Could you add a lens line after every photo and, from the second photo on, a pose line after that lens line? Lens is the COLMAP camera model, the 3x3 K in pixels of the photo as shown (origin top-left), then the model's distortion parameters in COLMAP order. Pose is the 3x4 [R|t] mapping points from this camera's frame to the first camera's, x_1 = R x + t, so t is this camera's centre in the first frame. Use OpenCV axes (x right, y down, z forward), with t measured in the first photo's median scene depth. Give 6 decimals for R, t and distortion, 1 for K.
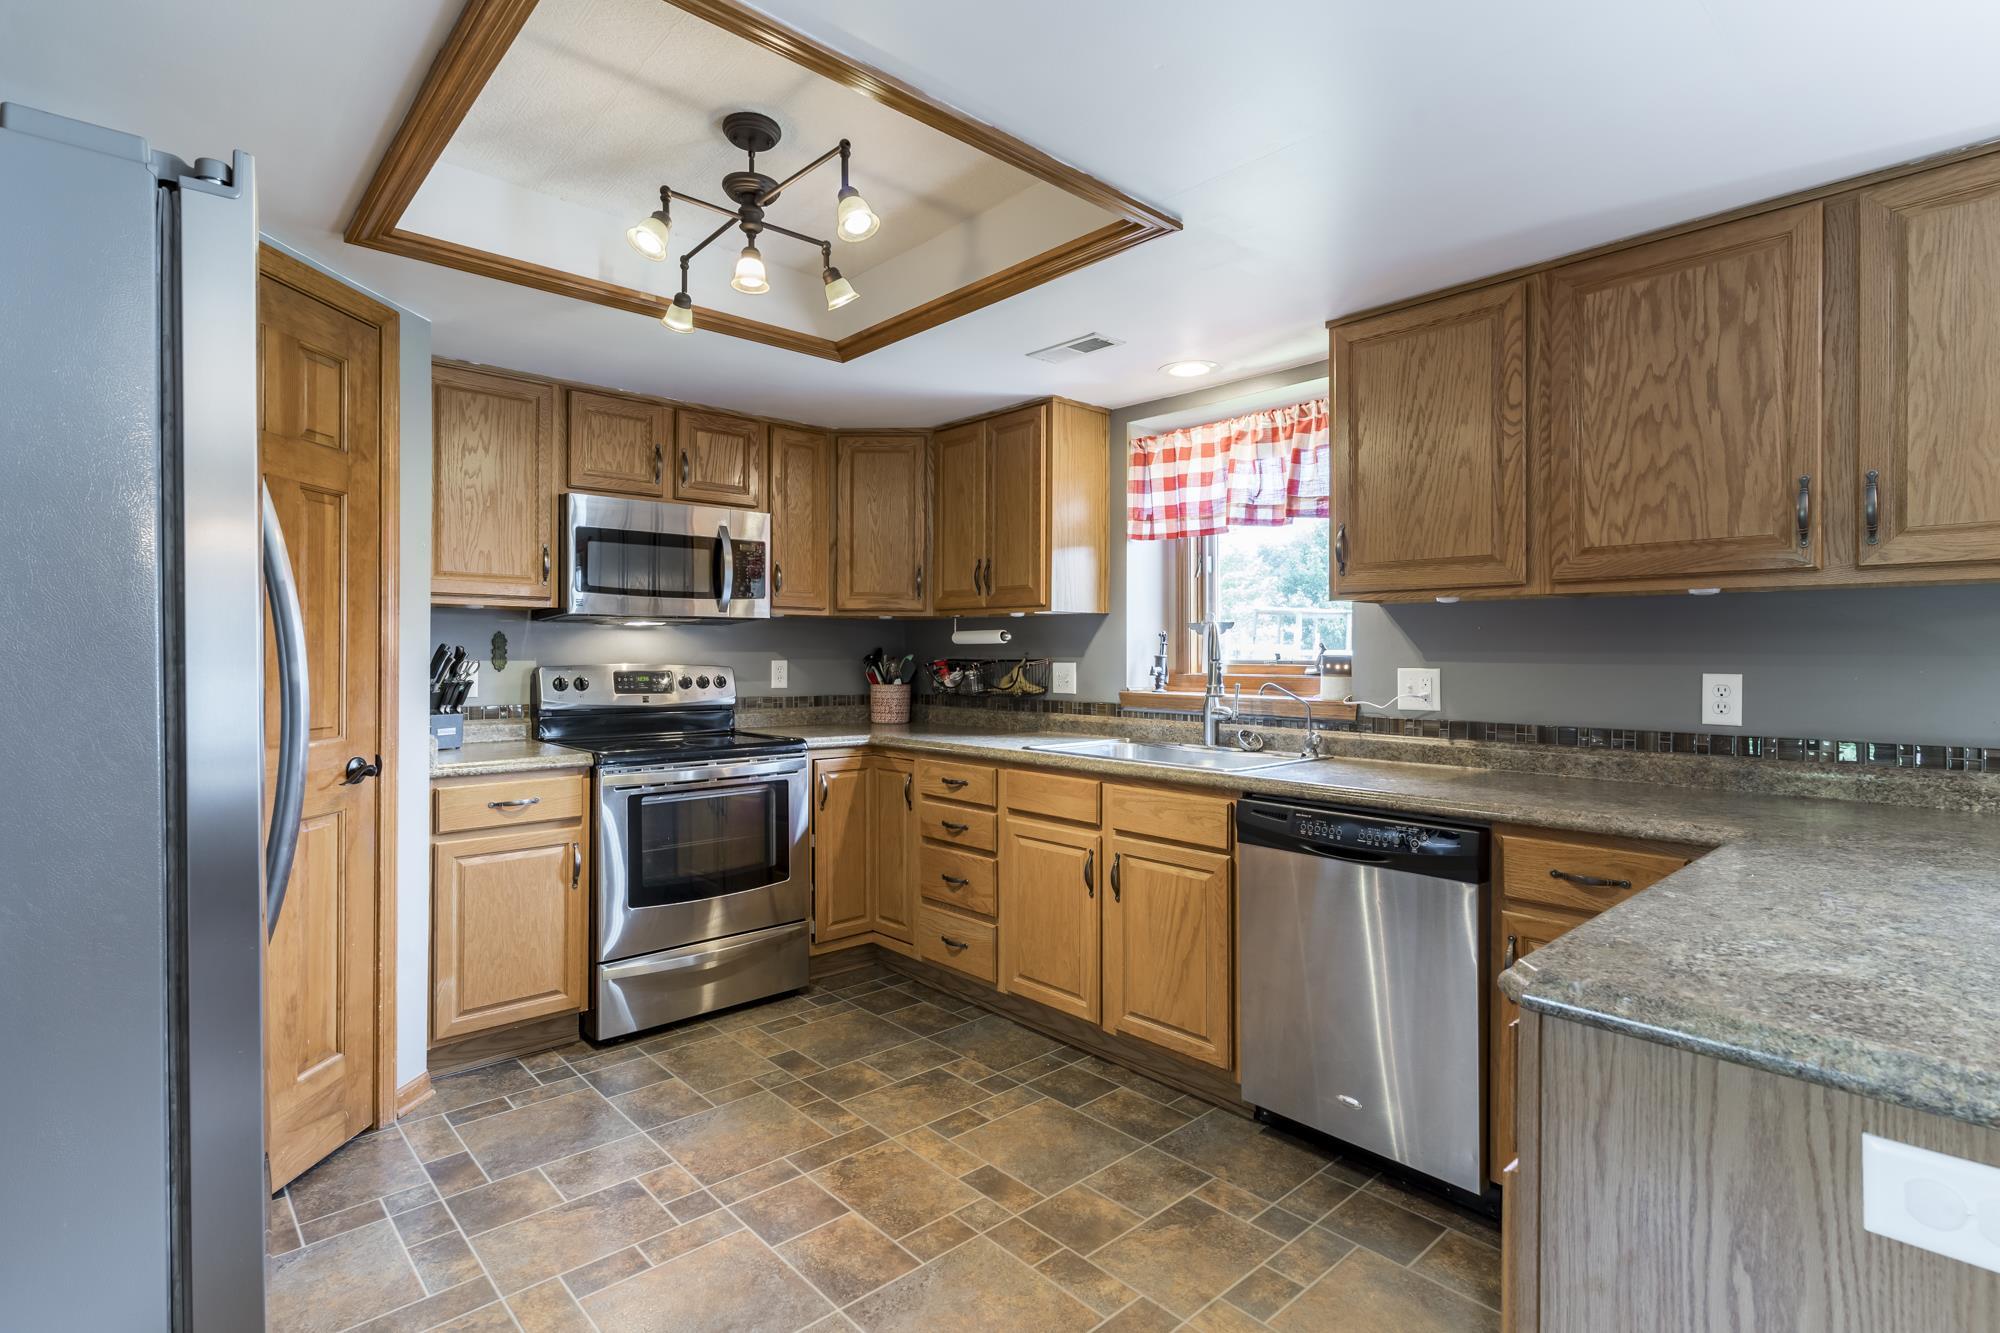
lens RADIAL K [[967.7, 0, 997.7], [0, 967.7, 654.8], [0, 0, 1]] dist [0.001919, -0.000644]
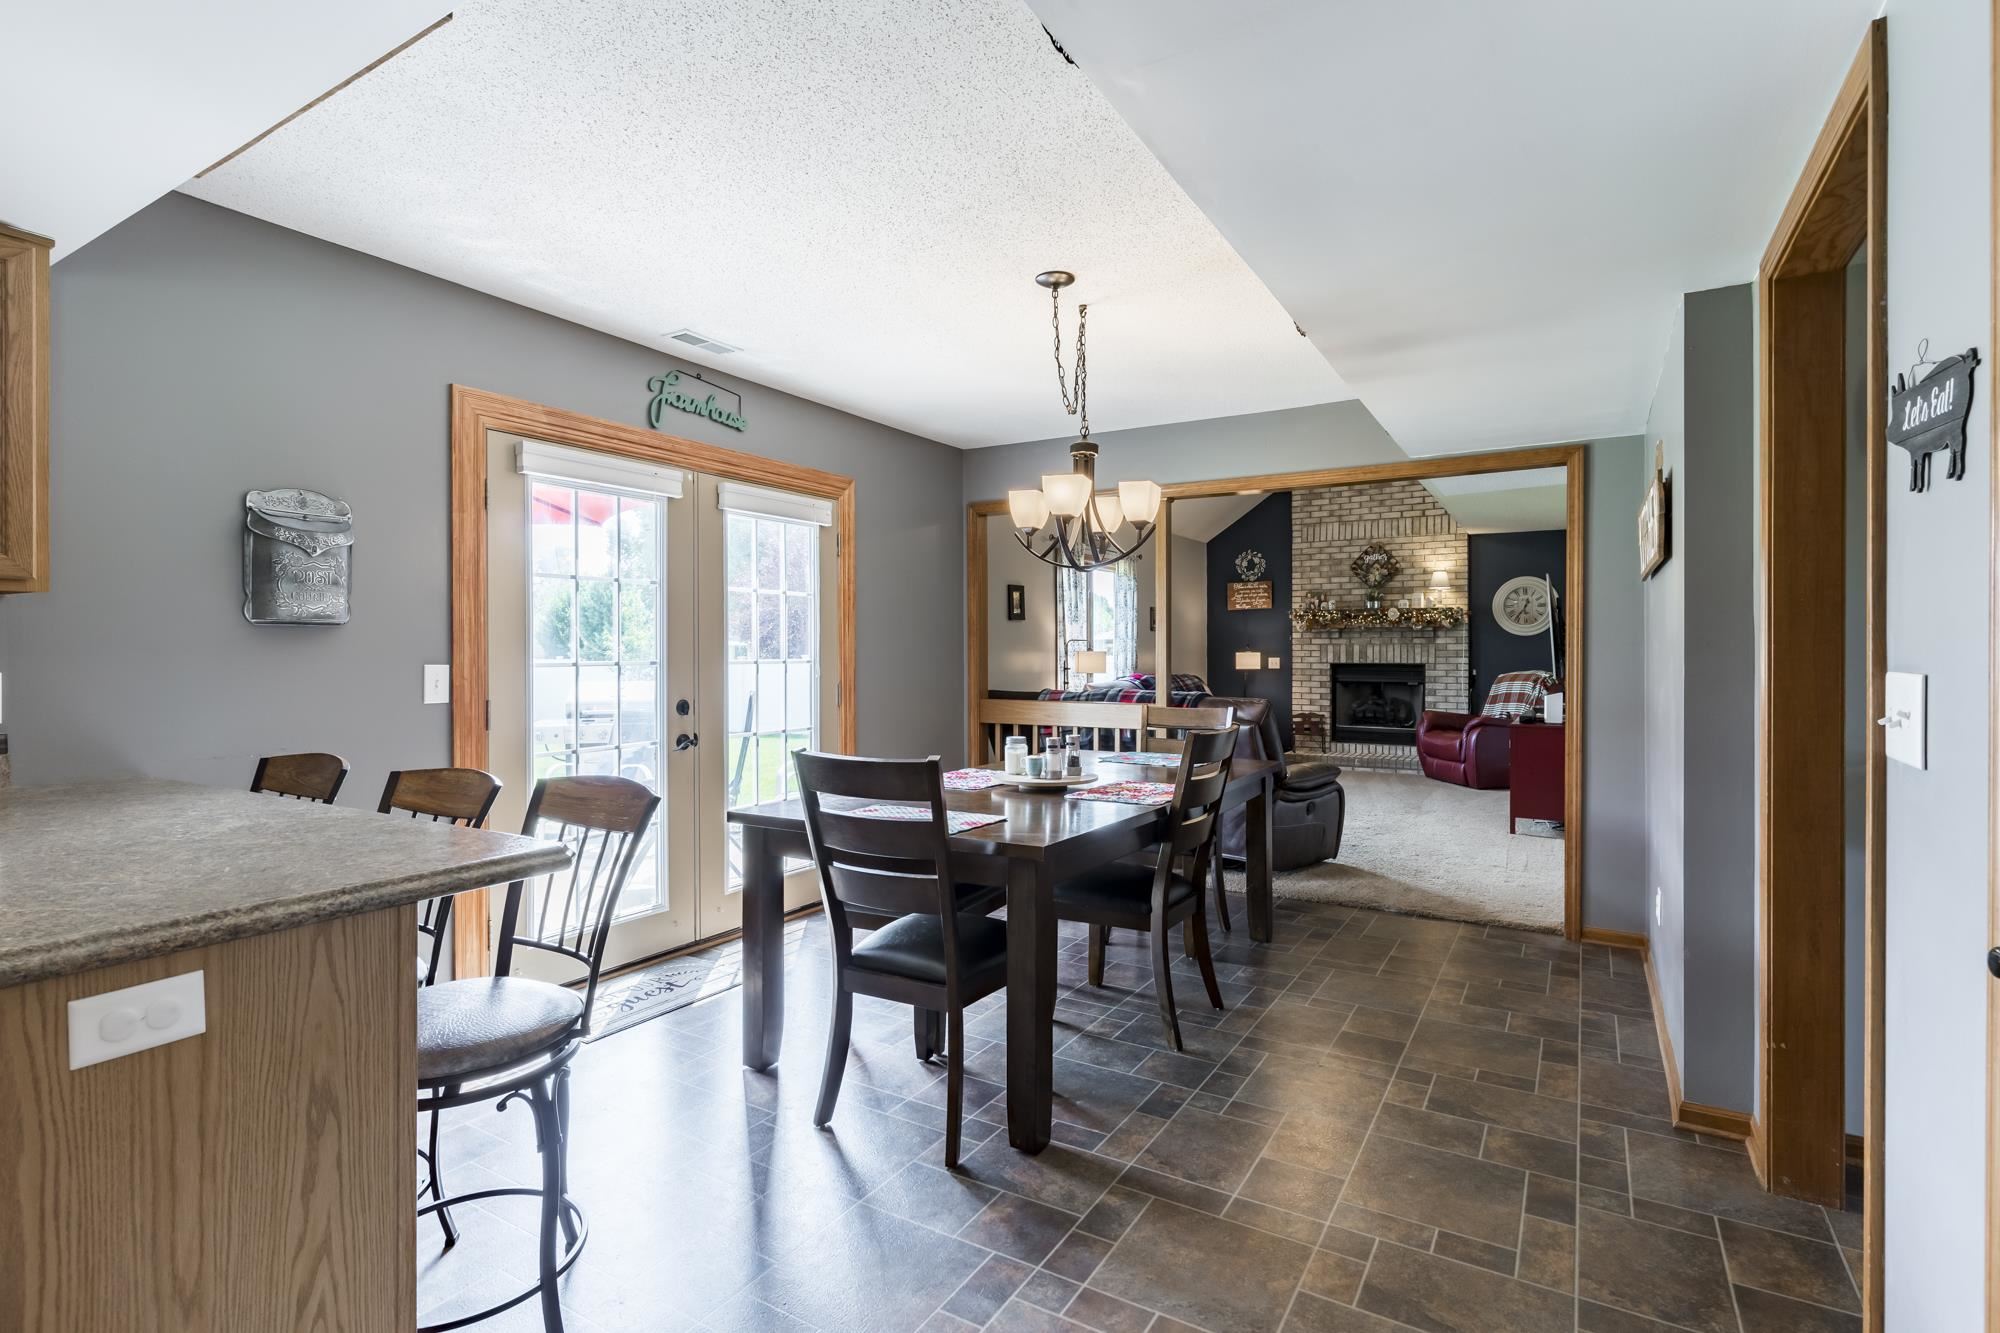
lens RADIAL K [[967.7, 0, 1013.5], [0, 967.7, 656.8], [0, 0, 1]] dist [0.001919, -0.000644]
pose [[-0.288858, -0.004133, 0.957363, -0.244907], [0.002950, 0.999982, 0.005207, 0.000037], [-0.957367, 0.004328, -0.288841, 0.033143]]
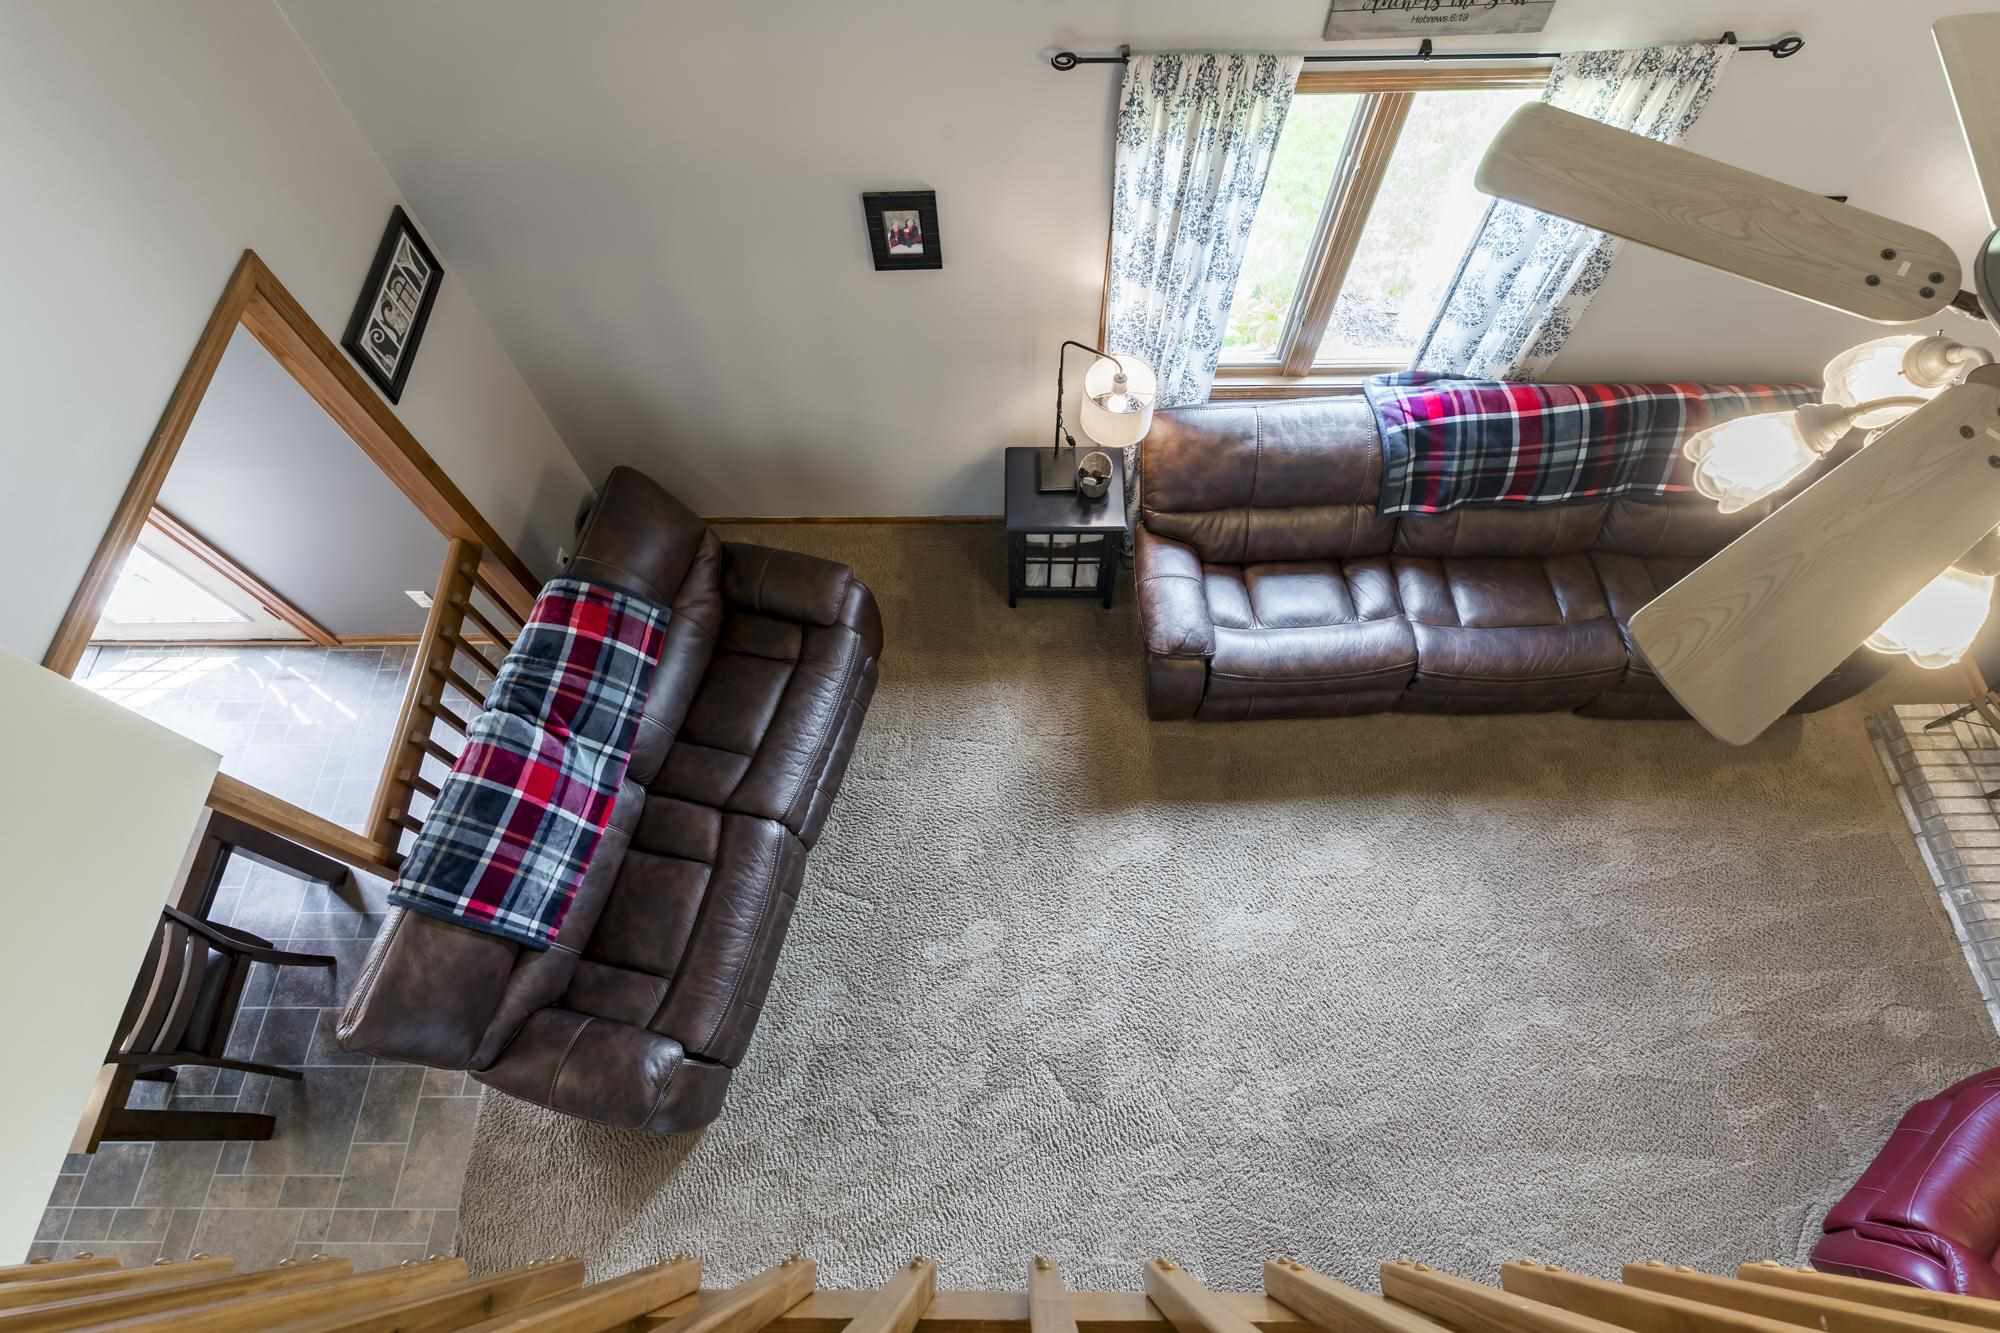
lens RADIAL K [[967.7, 0, 1011.0], [0, 967.7, 689.0], [0, 0, 1]] dist [0.001919, -0.000644]
pose [[0.685294, -0.664734, 0.297491, 1.938798], [0.010908, 0.417815, 0.908466, -1.008406], [-0.728185, -0.619322, 0.293577, -1.636614]]
